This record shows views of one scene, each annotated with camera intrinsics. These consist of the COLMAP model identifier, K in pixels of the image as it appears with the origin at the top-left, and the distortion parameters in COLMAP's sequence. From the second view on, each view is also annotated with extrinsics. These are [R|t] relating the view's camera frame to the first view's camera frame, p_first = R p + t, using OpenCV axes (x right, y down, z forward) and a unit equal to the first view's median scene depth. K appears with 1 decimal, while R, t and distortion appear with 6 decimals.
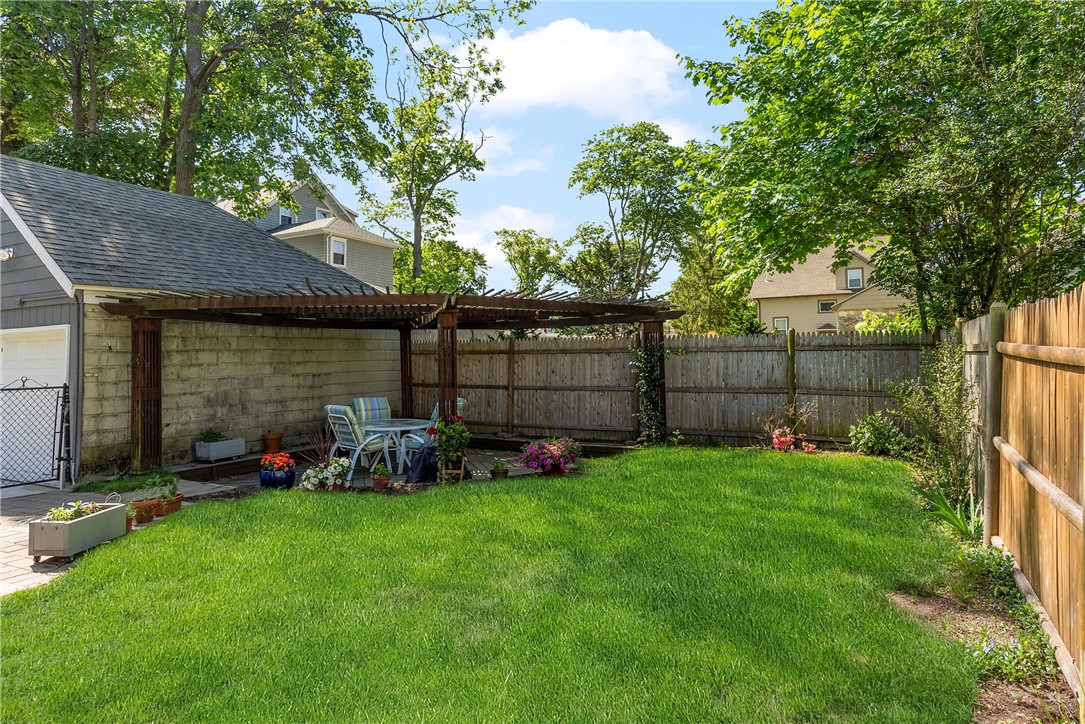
lens RADIAL K [[610.3, 0, 543.3], [0, 610.3, 357.9], [0, 0, 1]] dist [-0.003042, 0.000672]
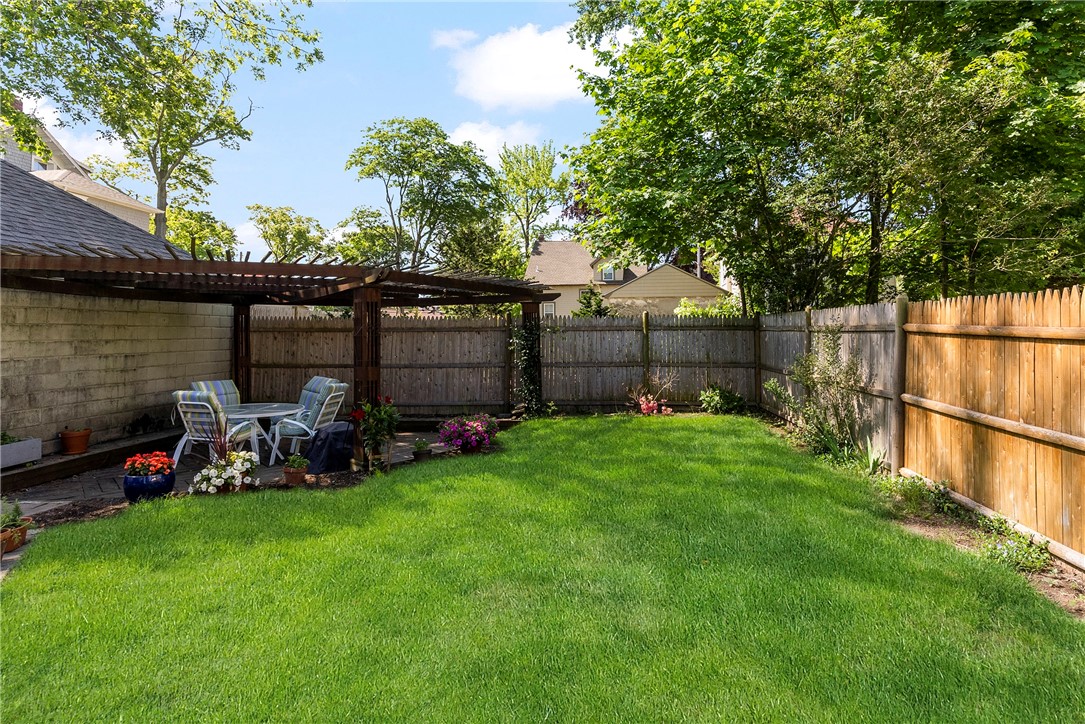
lens RADIAL K [[557.4, 0, 562.1], [0, 557.4, 327.7], [0, 0, 1]] dist [-0.000365, -0.000193]
pose [[0.909740, 0.008436, 0.415094, -0.156319], [-0.001478, 0.999853, -0.017079, 0.001757], [-0.415177, 0.014924, 0.909618, 0.064435]]
